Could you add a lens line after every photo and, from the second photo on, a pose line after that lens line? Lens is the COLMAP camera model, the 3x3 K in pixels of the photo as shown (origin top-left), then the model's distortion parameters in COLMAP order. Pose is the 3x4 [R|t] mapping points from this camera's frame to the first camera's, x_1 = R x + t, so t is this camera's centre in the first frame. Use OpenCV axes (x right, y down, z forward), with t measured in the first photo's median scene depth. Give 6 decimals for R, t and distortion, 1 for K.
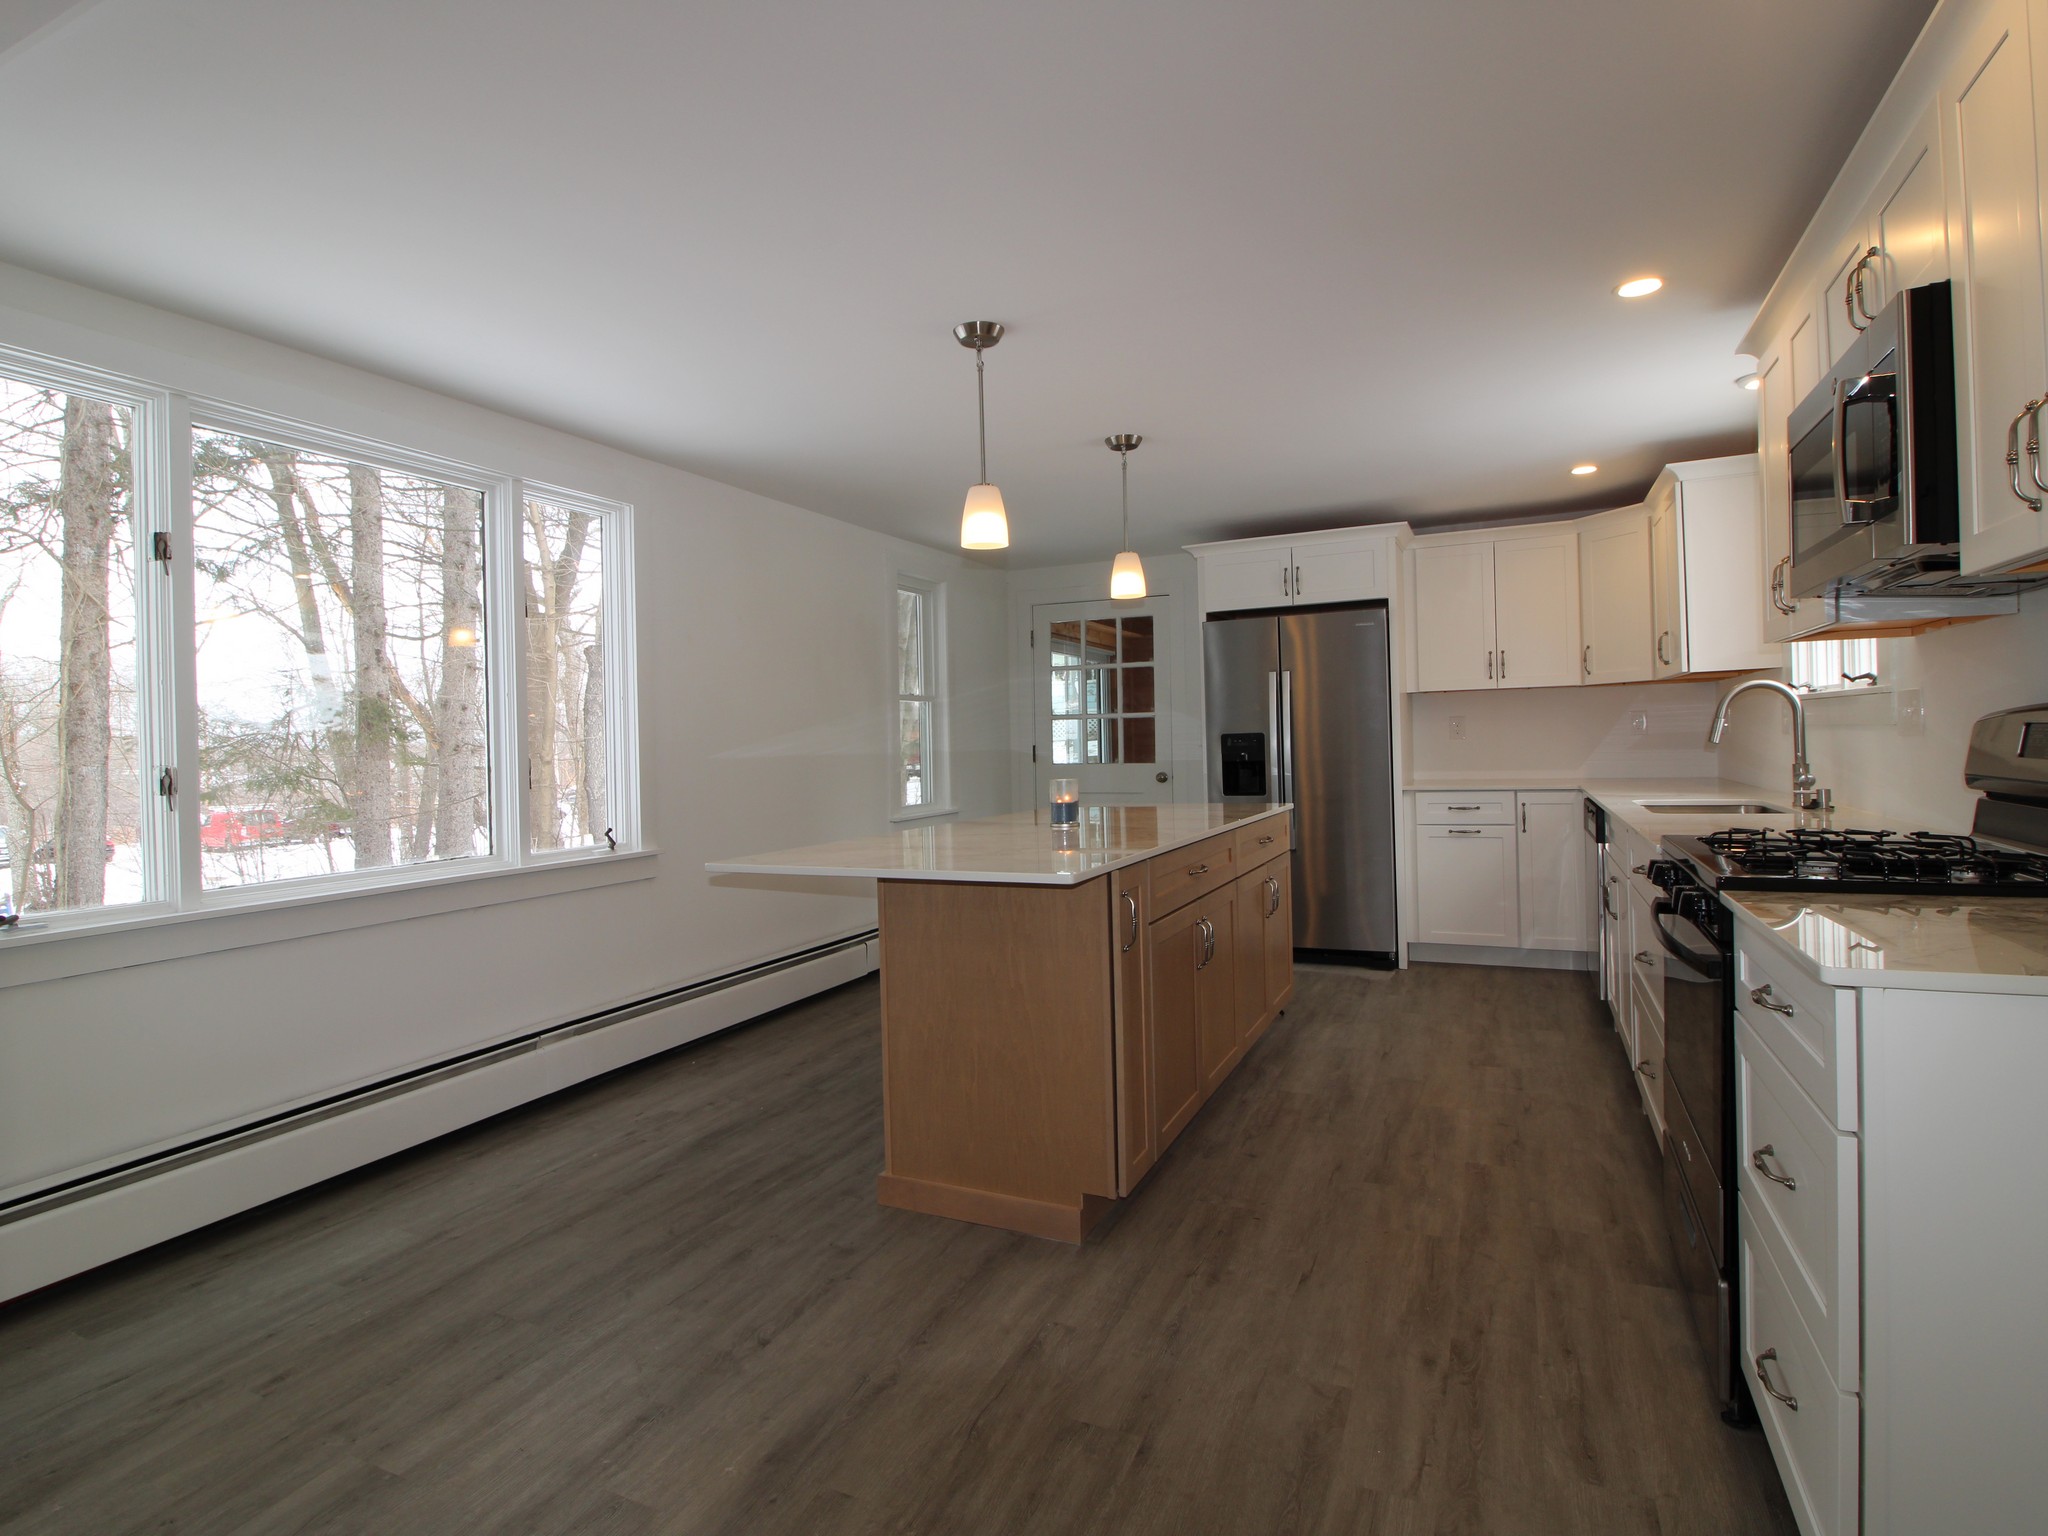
lens RADIAL K [[1062.6, 0, 1009.0], [0, 1062.6, 760.5], [0, 0, 1]] dist [0.000420, -0.014281]
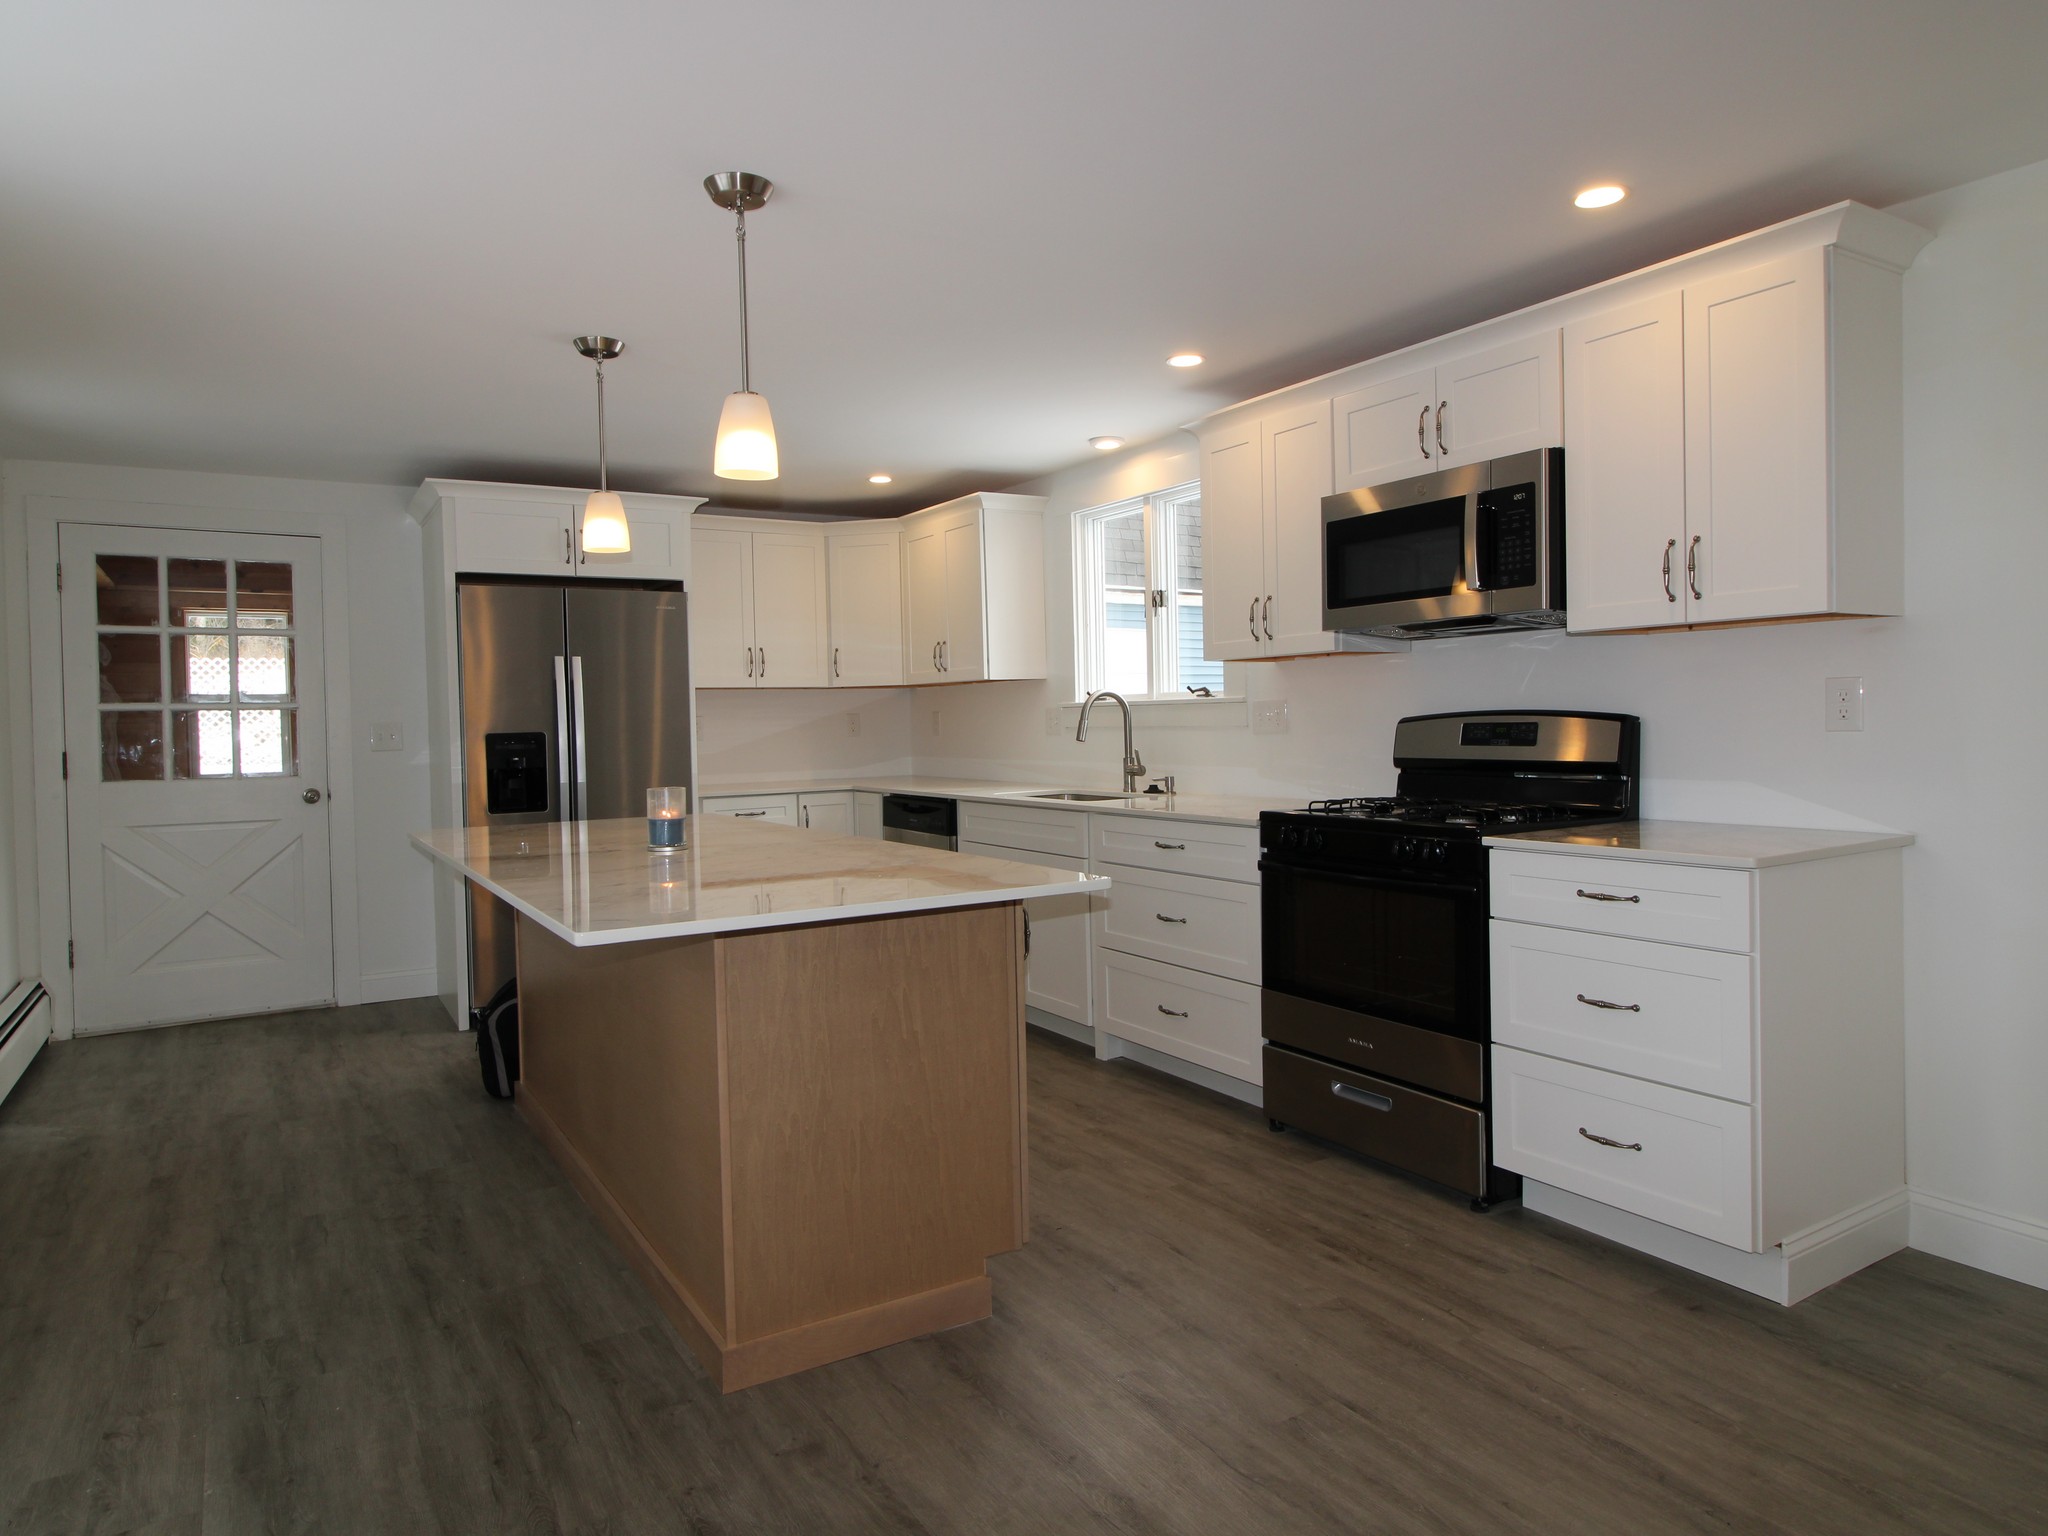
lens RADIAL K [[1249.7, 0, 1024.0], [0, 1249.7, 768.0], [0, 0, 1]] dist [0.007908, -0.015648]
pose [[0.552184, -0.017247, 0.833544, -0.656972], [0.020485, 0.999765, 0.007116, 0.002501], [-0.833471, 0.013146, 0.552407, 0.353466]]
